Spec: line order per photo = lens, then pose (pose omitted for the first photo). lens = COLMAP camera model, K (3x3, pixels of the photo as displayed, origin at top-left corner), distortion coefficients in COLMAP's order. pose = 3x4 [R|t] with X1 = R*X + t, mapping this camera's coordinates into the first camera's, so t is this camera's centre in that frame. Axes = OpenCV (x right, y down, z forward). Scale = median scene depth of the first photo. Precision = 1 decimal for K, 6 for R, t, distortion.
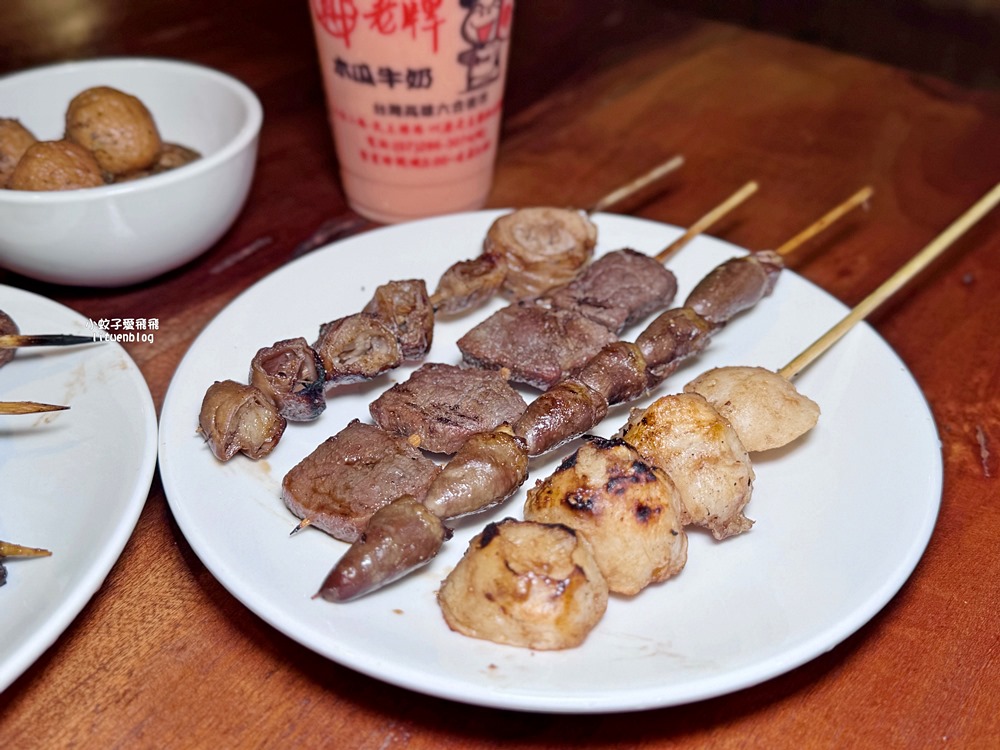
lens RADIAL K [[1027.6, 0, 500.0], [0, 1027.6, 375.0], [0, 0, 1]] dist [0.077265, 0.004097]
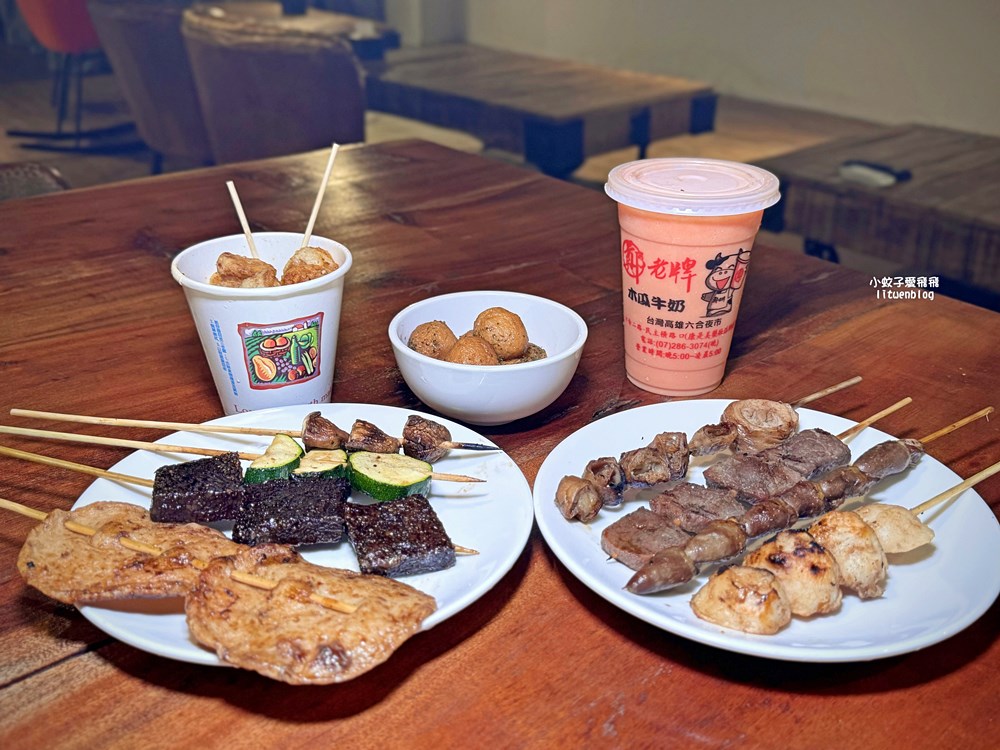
lens RADIAL K [[818.1, 0, 500.0], [0, 818.1, 375.0], [0, 0, 1]] dist [0.111936, -0.134164]
pose [[0.962946, 0.087340, -0.255159, -0.037361], [-0.131886, 0.977765, -0.163038, 0.087413], [0.235246, 0.190649, 0.953054, -0.442531]]
